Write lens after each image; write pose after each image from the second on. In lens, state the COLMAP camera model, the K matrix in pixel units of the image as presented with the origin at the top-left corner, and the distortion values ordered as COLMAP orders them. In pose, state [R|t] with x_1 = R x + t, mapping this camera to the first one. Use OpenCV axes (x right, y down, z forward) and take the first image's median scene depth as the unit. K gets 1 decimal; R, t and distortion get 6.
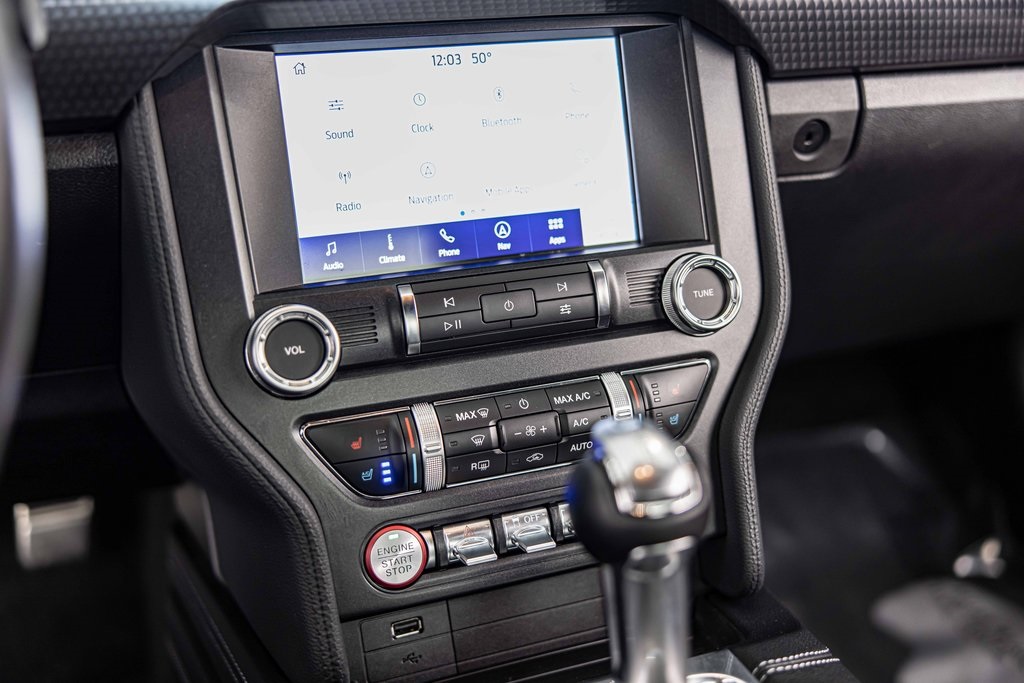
lens RADIAL K [[1118.8, 0, 512.5], [0, 1118.8, 330.5], [0, 0, 1]] dist [-0.015708, 0.015926]
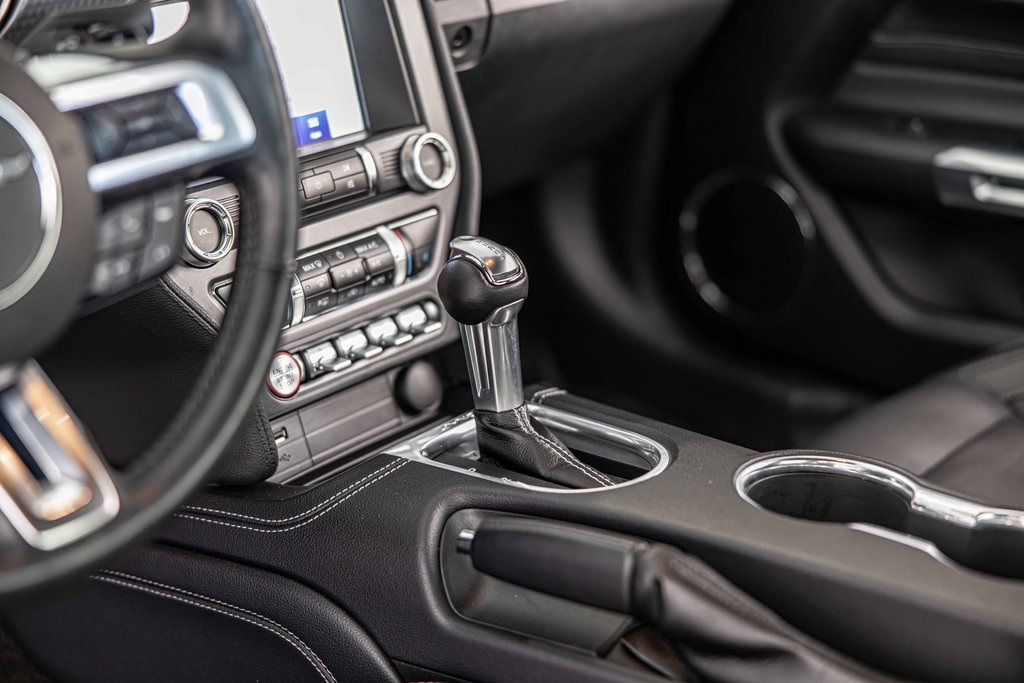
lens RADIAL K [[1800.4, 0, 512.0], [0, 1800.4, 341.5], [0, 0, 1]] dist [-0.013340, 0.057376]
pose [[0.862760, -0.155051, 0.481254, -0.860836], [0.140528, 0.987852, 0.066338, 0.052325], [-0.485693, 0.010396, 0.874068, -0.997602]]
